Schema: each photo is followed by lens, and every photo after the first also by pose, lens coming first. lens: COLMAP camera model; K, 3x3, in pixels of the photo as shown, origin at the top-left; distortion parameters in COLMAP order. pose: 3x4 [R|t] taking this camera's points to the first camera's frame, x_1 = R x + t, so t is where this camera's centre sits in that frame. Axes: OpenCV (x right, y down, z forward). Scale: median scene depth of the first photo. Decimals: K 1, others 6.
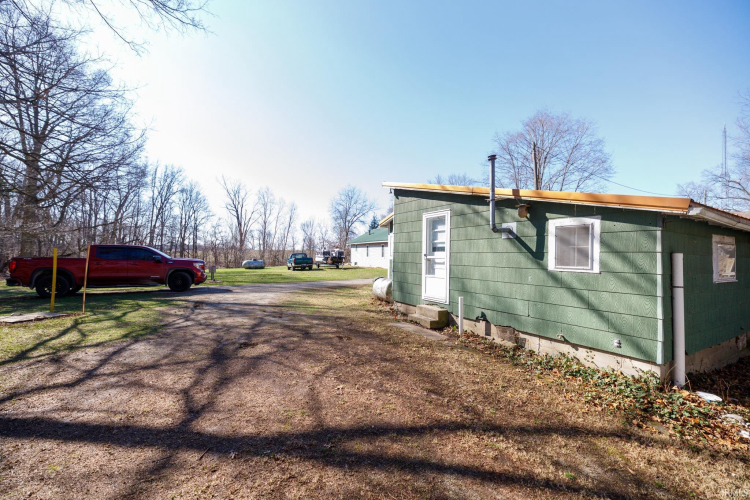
lens RADIAL K [[311.8, 0, 377.1], [0, 311.8, 248.4], [0, 0, 1]] dist [0.003071, -0.000904]
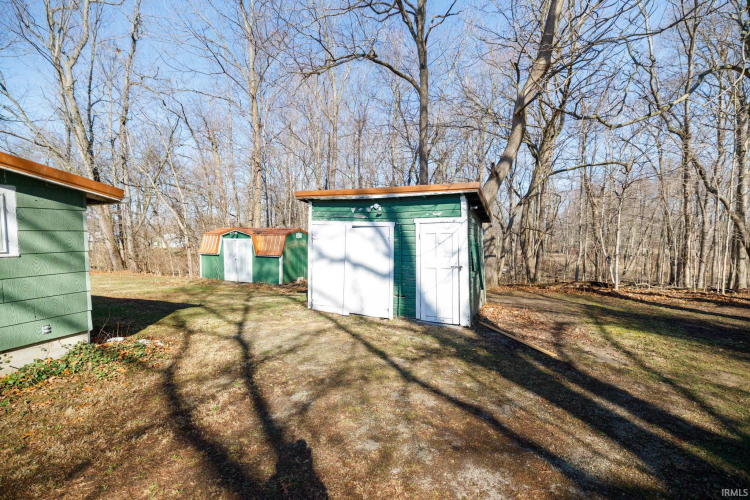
lens RADIAL K [[311.8, 0, 374.7], [0, 311.8, 249.2], [0, 0, 1]] dist [0.003071, -0.000904]
pose [[-0.601603, -0.067503, 0.795938, -0.463828], [-0.034938, 0.997693, 0.058206, -0.018456], [-0.798031, 0.007209, -0.602573, 0.671123]]
